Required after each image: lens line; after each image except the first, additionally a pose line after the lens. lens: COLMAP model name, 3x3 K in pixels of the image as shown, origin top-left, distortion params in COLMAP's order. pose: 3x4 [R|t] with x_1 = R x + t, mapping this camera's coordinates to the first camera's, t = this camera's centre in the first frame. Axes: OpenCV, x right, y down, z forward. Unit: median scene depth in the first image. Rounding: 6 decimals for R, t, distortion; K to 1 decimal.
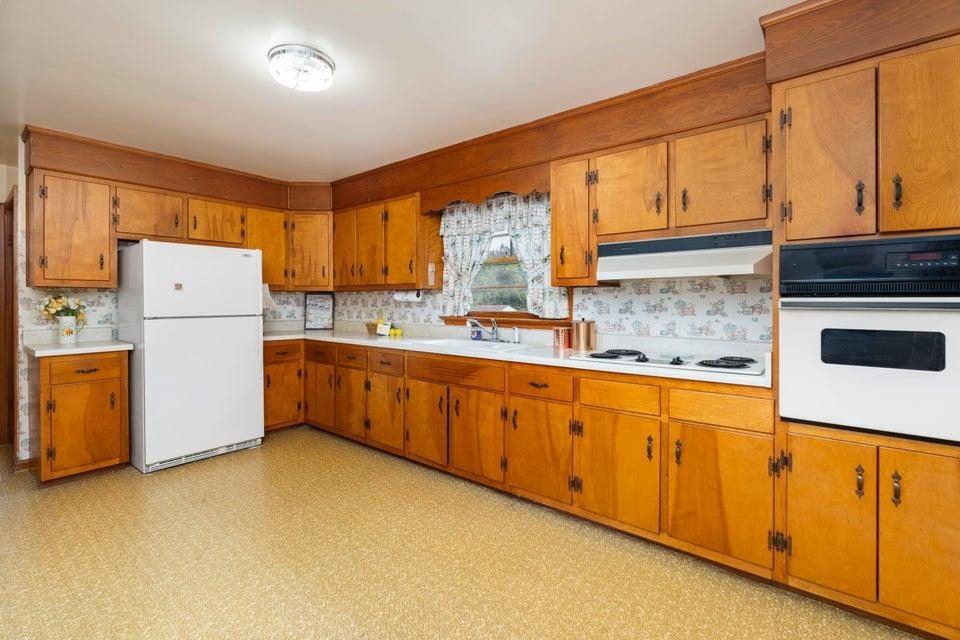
lens RADIAL K [[440.5, 0, 478.2], [0, 440.5, 303.9], [0, 0, 1]] dist [-0.002552, -0.000745]
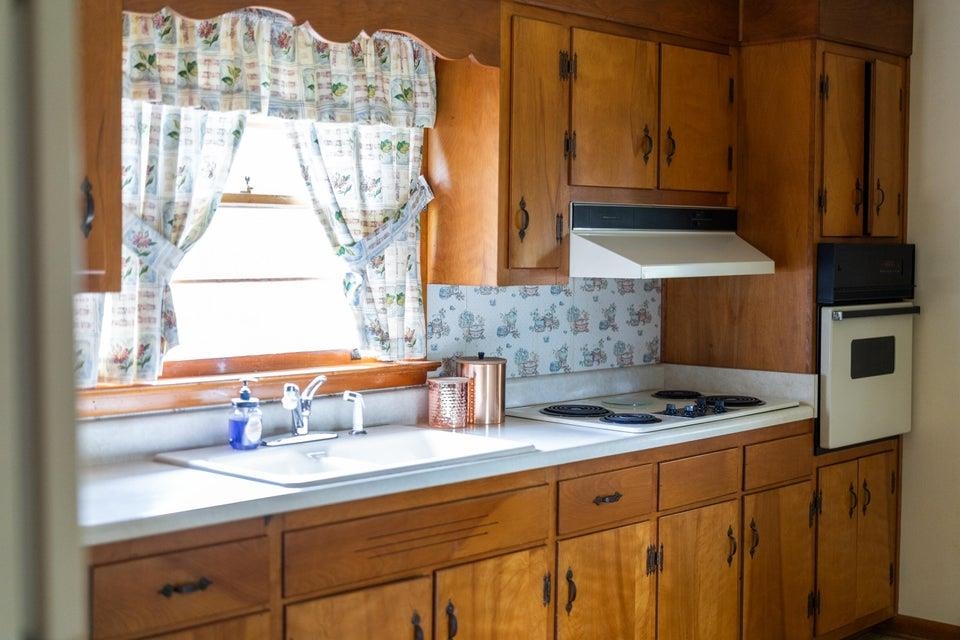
lens RADIAL K [[1373.3, 0, 481.4], [0, 1373.3, 294.8], [0, 0, 1]] dist [-0.010033, 0.015978]
pose [[0.063714, -0.038039, 0.997243, -1.186299], [-0.000770, 0.999271, 0.038165, -0.082294], [-0.997968, -0.003200, 0.063638, 0.917677]]
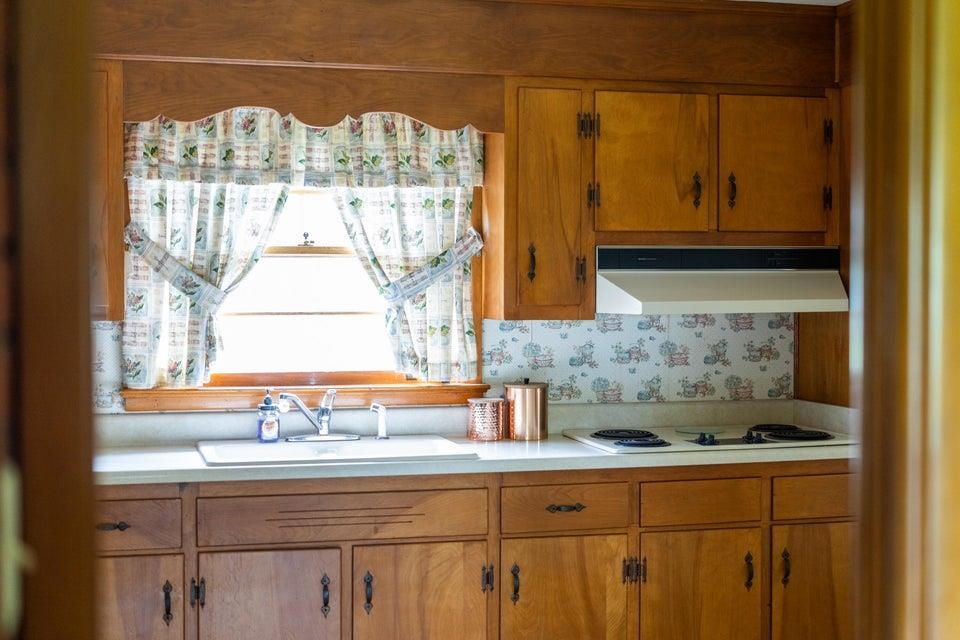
lens RADIAL K [[1374.9, 0, 461.7], [0, 1374.9, 317.1], [0, 0, 1]] dist [-0.011794, -0.015959]
pose [[0.591856, -0.020060, 0.805794, -1.137510], [0.006073, 0.999773, 0.020428, -0.075300], [-0.806021, -0.007197, 0.591844, 0.093216]]
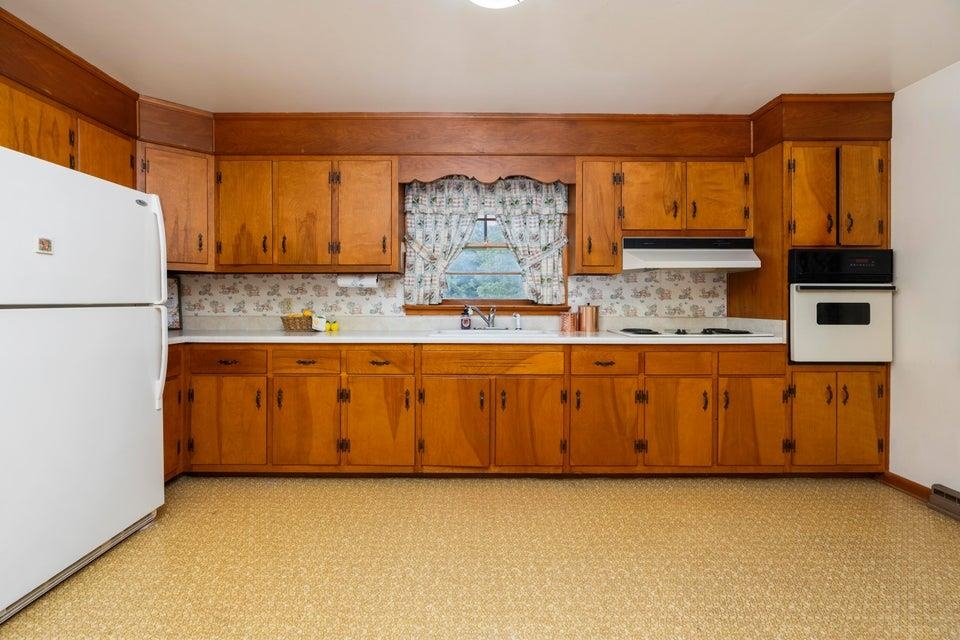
lens RADIAL K [[442.7, 0, 478.7], [0, 442.7, 300.1], [0, 0, 1]] dist [-0.002534, -0.000174]
pose [[0.770589, 0.002864, 0.637326, -0.692031], [0.002703, 0.999966, -0.007762, 0.033195], [-0.637327, 0.007704, 0.770555, 0.319740]]
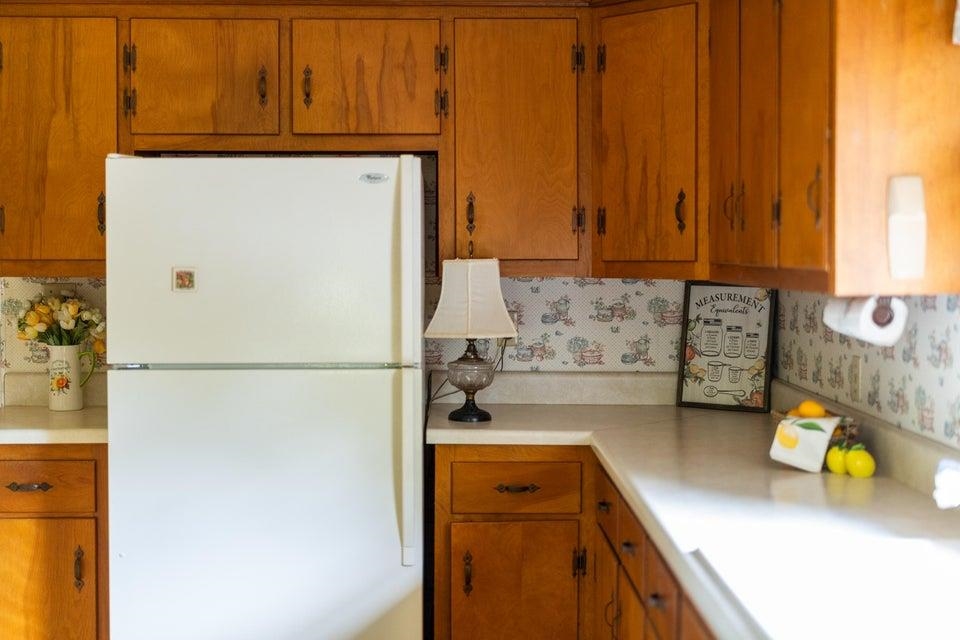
lens RADIAL K [[1374.9, 0, 461.7], [0, 1374.9, 317.1], [0, 0, 1]] dist [-0.011794, -0.015959]
pose [[0.640714, 0.037618, -0.766857, 0.355089], [-0.006129, 0.999018, 0.043886, -0.066300], [0.767755, -0.023419, 0.640315, 0.510265]]
